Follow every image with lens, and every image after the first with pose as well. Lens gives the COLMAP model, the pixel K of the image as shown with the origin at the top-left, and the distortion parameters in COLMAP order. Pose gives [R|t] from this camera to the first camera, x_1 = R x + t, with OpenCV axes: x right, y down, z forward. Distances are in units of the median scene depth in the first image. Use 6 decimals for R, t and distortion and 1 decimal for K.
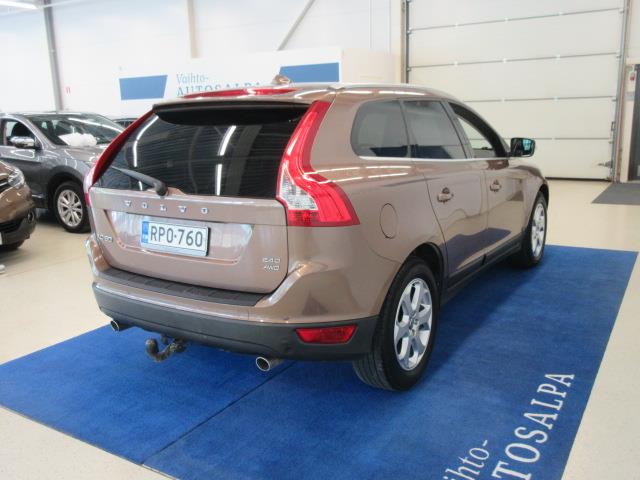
lens RADIAL K [[581.6, 0, 320.0], [0, 581.6, 240.0], [0, 0, 1]] dist [0.007912, -0.001727]
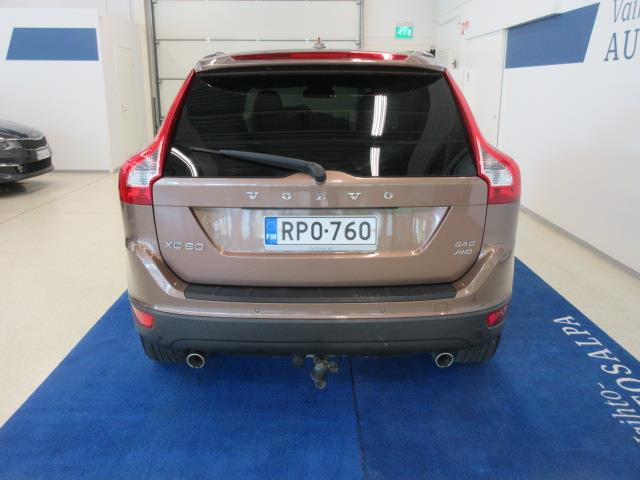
lens RADIAL K [[581.6, 0, 320.0], [0, 581.6, 240.0], [0, 0, 1]] dist [0.007912, -0.001727]
pose [[0.843864, -0.111296, 0.524887, -0.678836], [0.093666, 0.993786, 0.060133, -0.043300], [-0.528318, -0.001580, 0.849045, 0.313431]]
